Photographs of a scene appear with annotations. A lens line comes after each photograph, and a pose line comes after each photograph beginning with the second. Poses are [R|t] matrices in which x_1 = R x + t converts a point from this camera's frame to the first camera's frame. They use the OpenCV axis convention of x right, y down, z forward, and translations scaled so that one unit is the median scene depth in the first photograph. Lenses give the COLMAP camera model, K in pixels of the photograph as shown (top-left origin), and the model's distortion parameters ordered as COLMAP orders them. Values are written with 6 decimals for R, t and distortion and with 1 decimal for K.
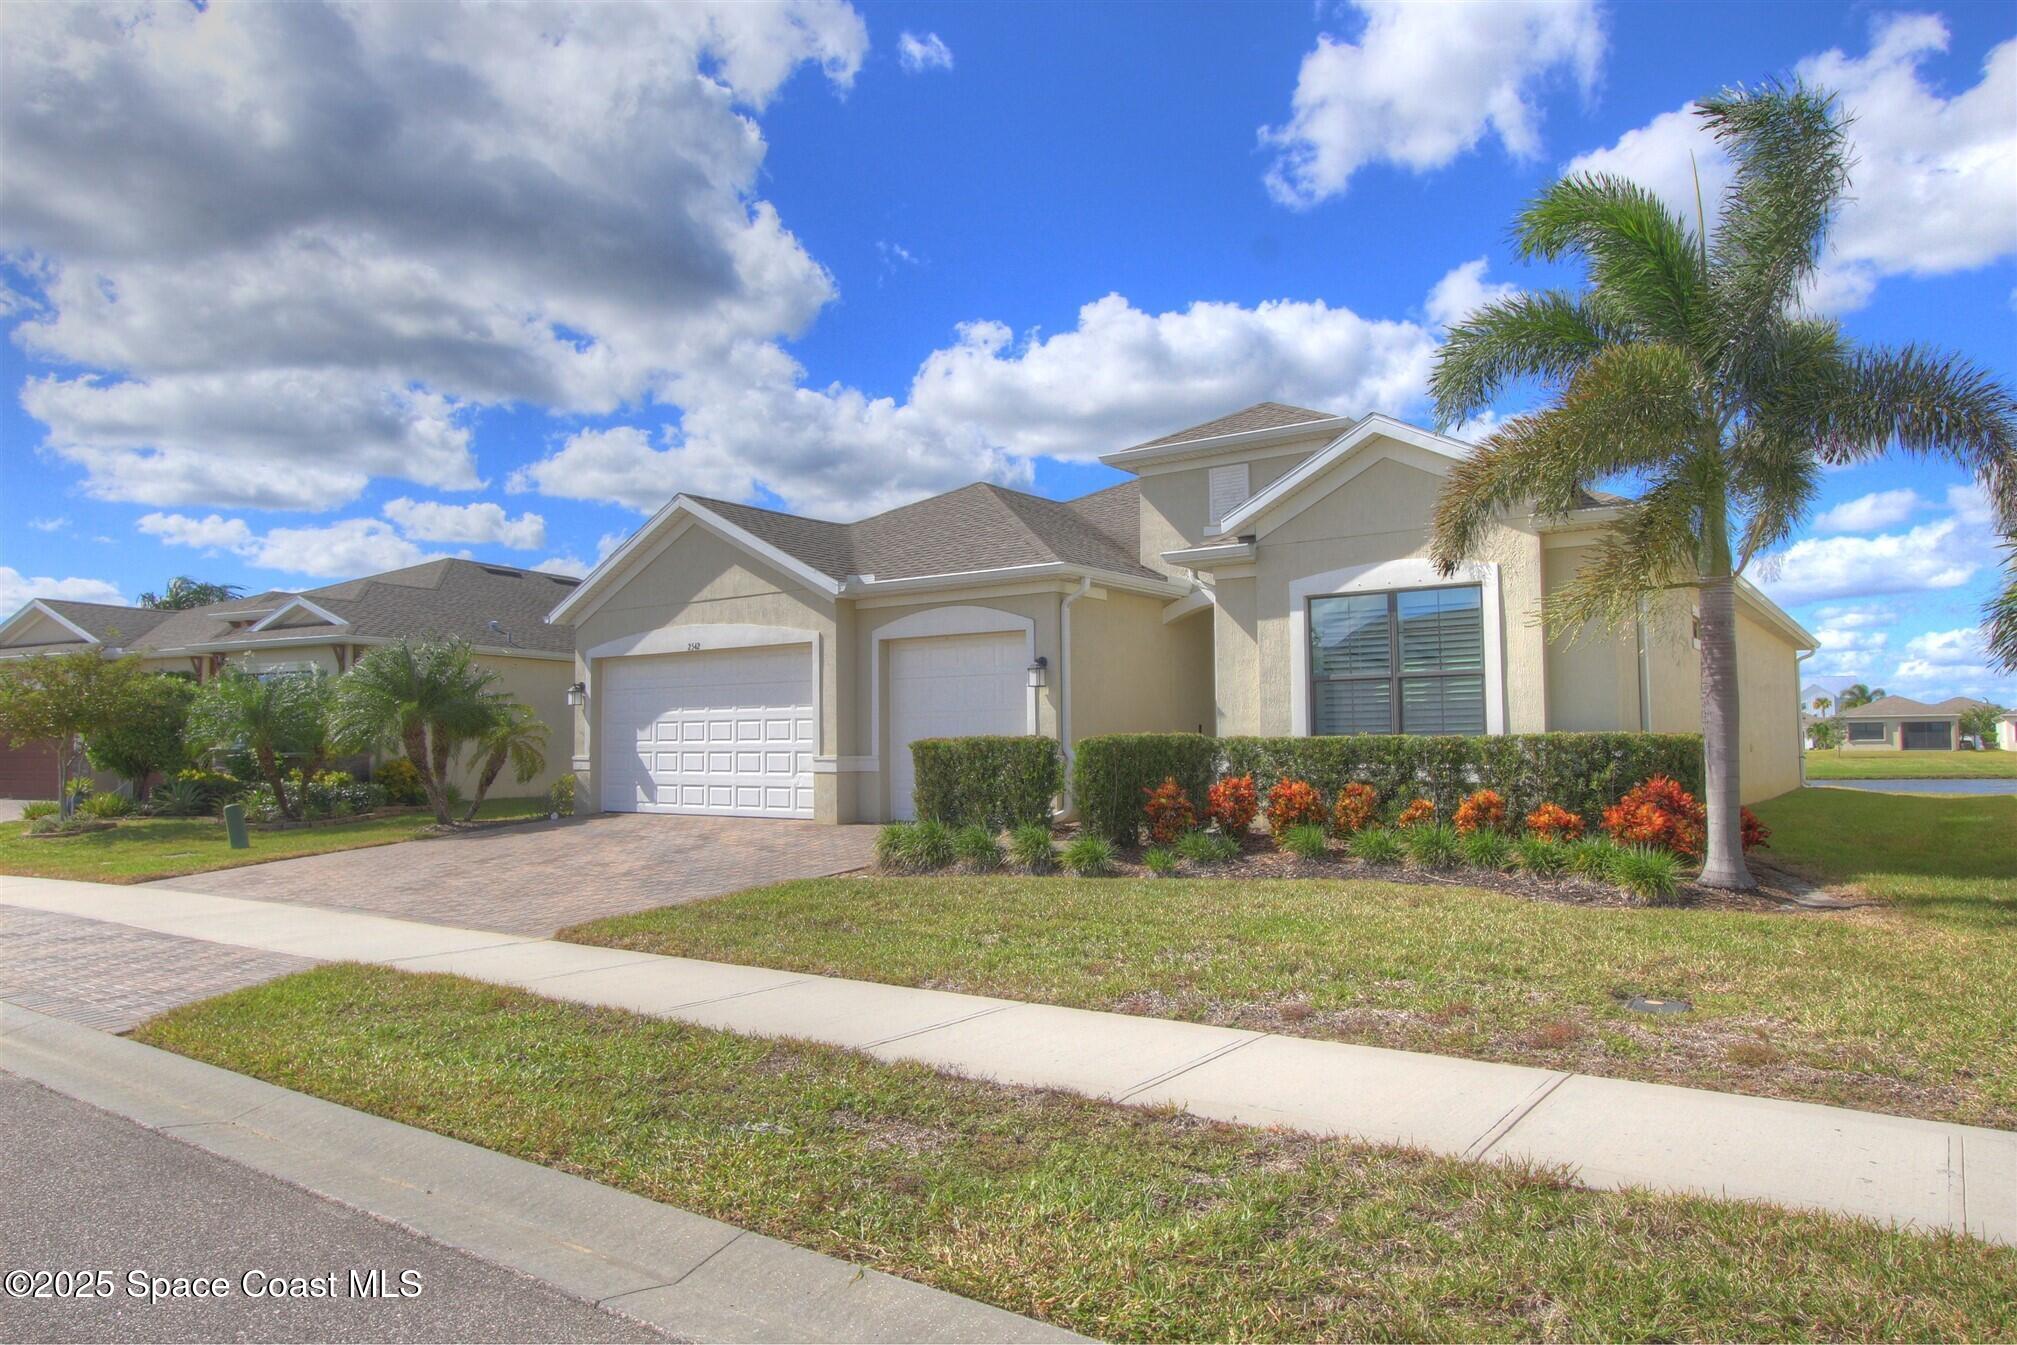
lens RADIAL K [[1301.0, 0, 1041.6], [0, 1301.0, 646.3], [0, 0, 1]] dist [-0.017264, 0.012065]
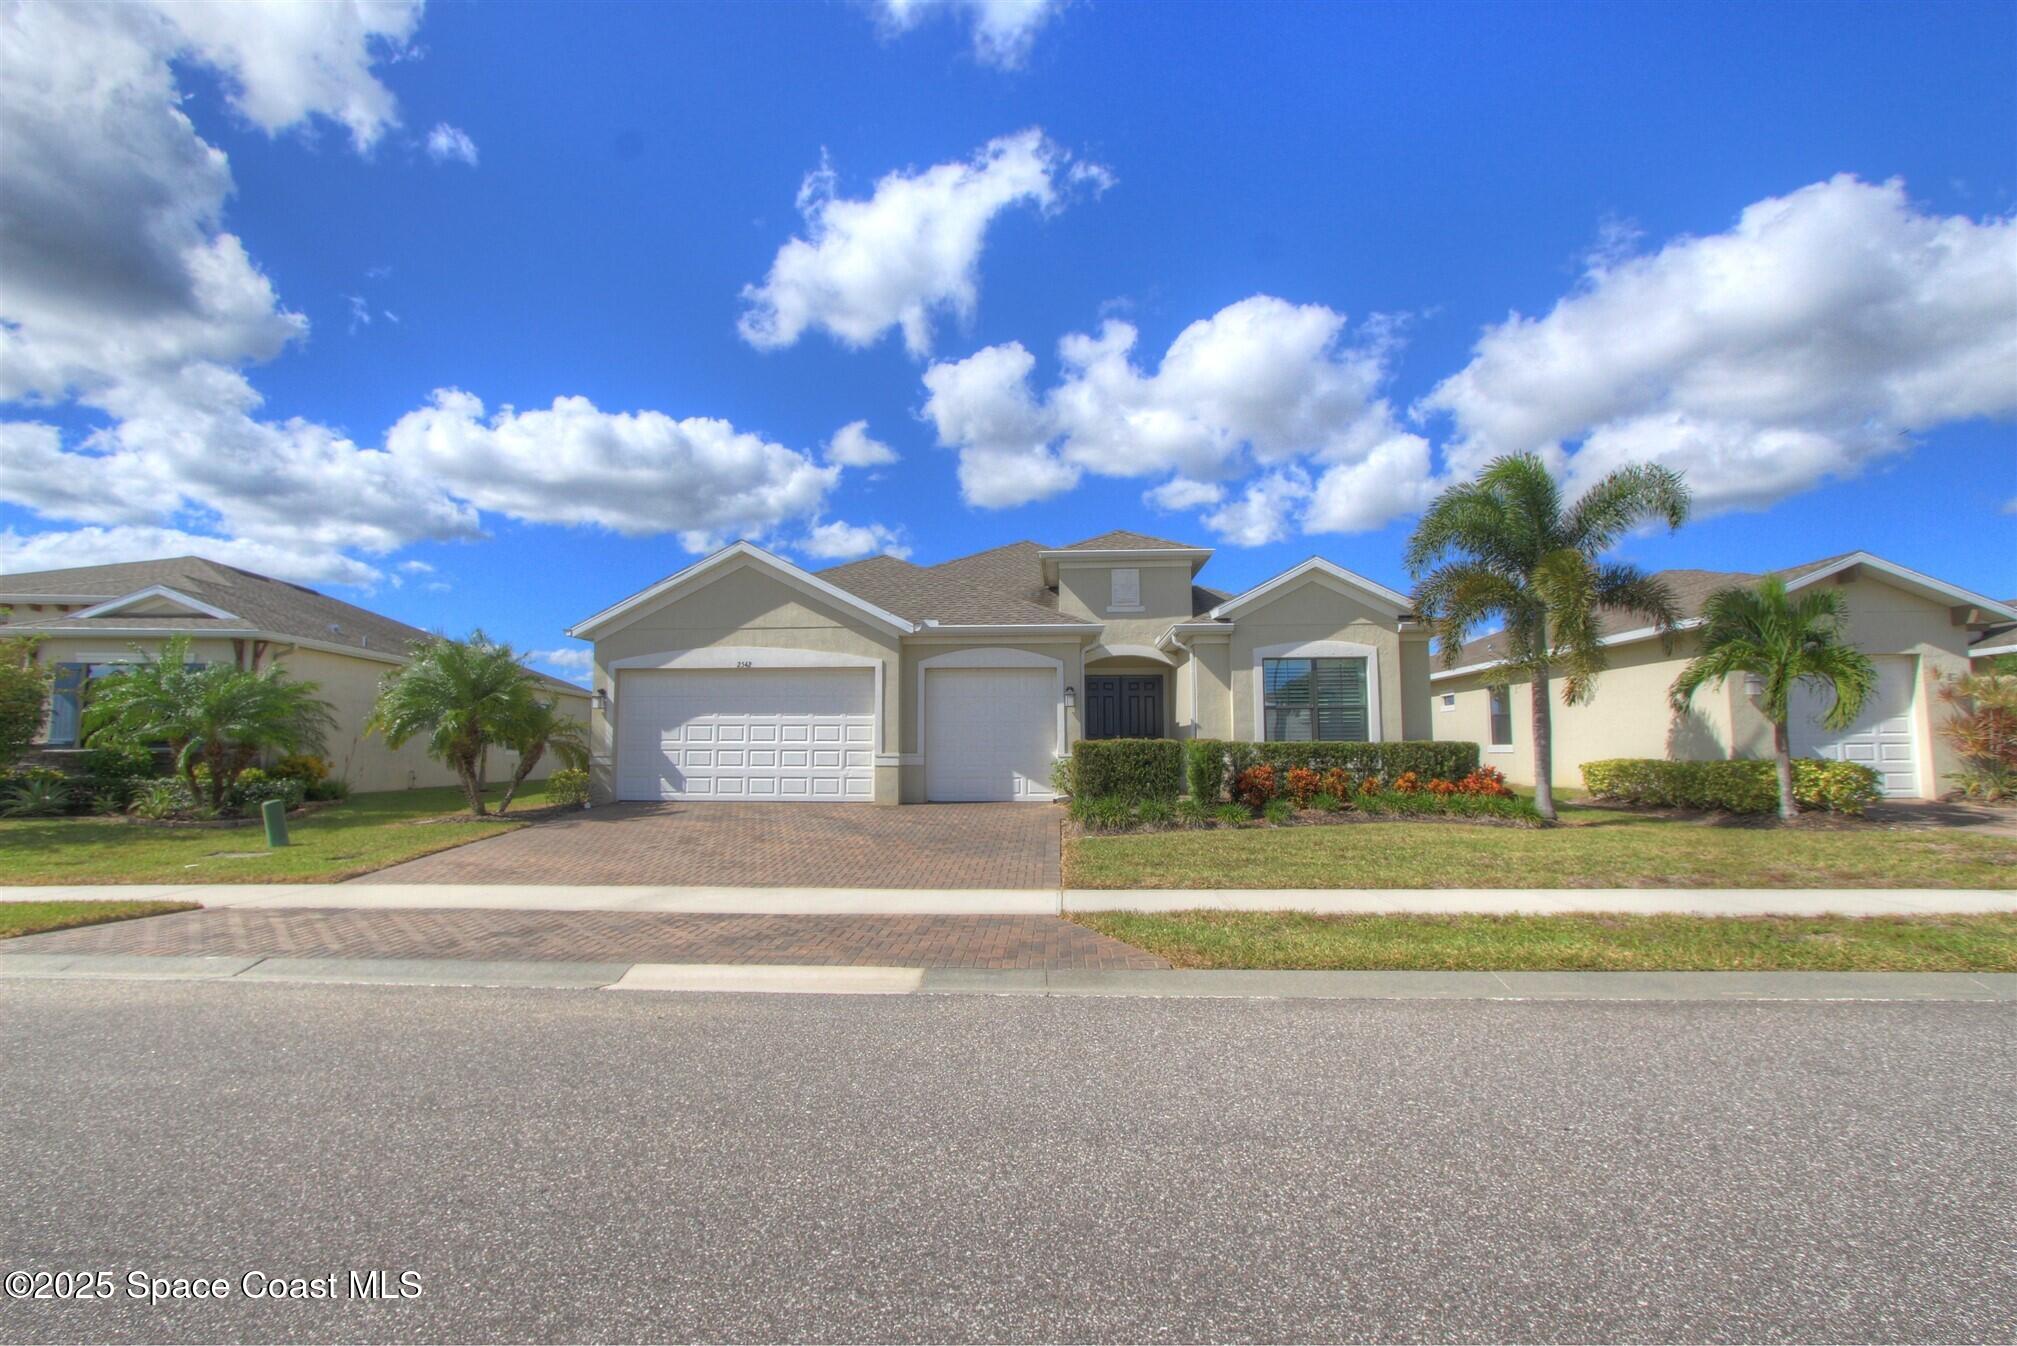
lens RADIAL K [[938.1, 0, 1049.6], [0, 938.1, 680.9], [0, 0, 1]] dist [-0.005446, -0.000391]
pose [[0.843970, 0.045943, 0.534419, -0.480333], [-0.045525, 0.998865, -0.013977, 0.014469], [-0.534455, -0.012533, 0.845104, 0.090251]]
